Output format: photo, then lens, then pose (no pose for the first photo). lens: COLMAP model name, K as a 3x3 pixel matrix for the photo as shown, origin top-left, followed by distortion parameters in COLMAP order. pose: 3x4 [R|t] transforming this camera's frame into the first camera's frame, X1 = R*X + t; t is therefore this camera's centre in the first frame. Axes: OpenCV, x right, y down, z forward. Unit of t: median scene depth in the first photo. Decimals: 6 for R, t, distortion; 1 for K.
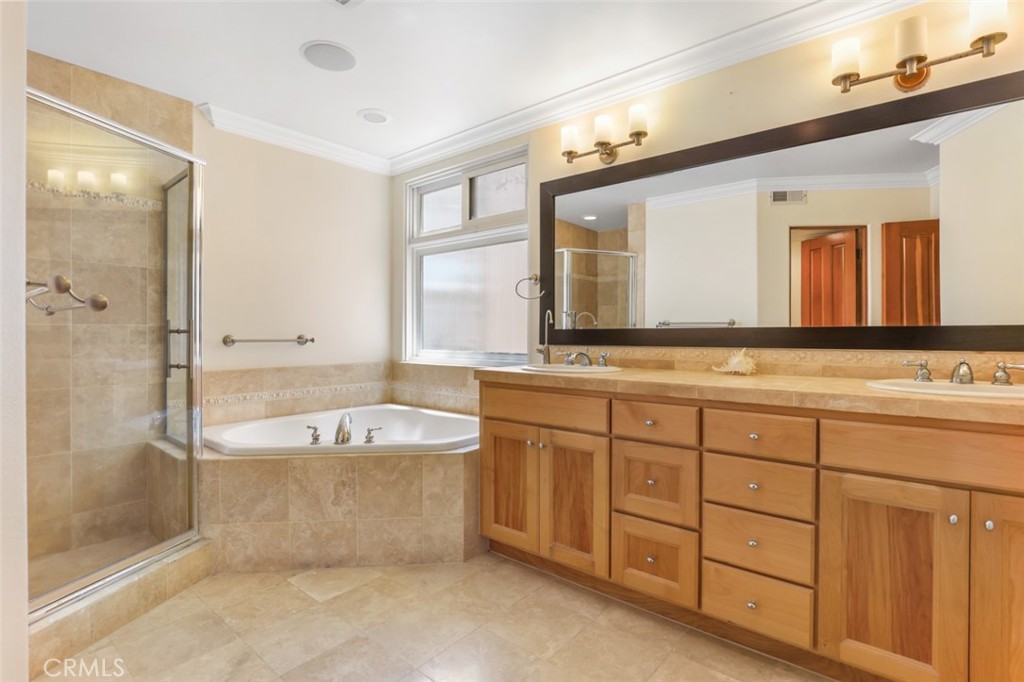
lens RADIAL K [[515.3, 0, 511.9], [0, 515.3, 330.0], [0, 0, 1]] dist [-0.002556, 0.001103]
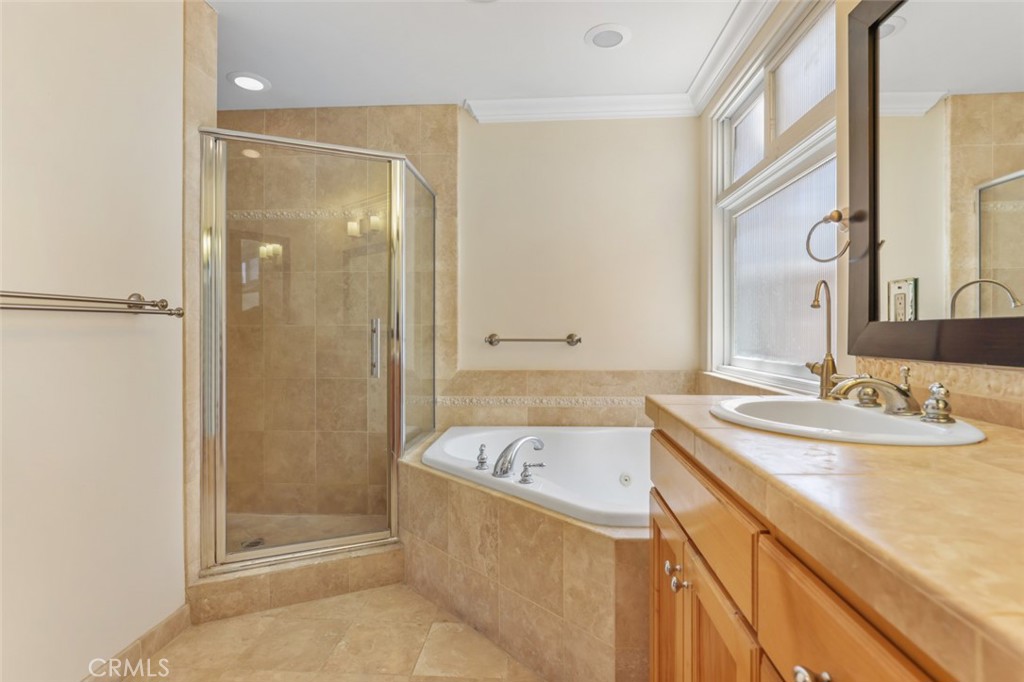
lens RADIAL K [[515.3, 0, 511.9], [0, 515.3, 330.0], [0, 0, 1]] dist [-0.002556, 0.001103]
pose [[0.594752, -0.004171, -0.803898, 0.302315], [0.006558, 0.999978, -0.000337, 0.003868], [0.803882, -0.005072, 0.594767, 0.566025]]
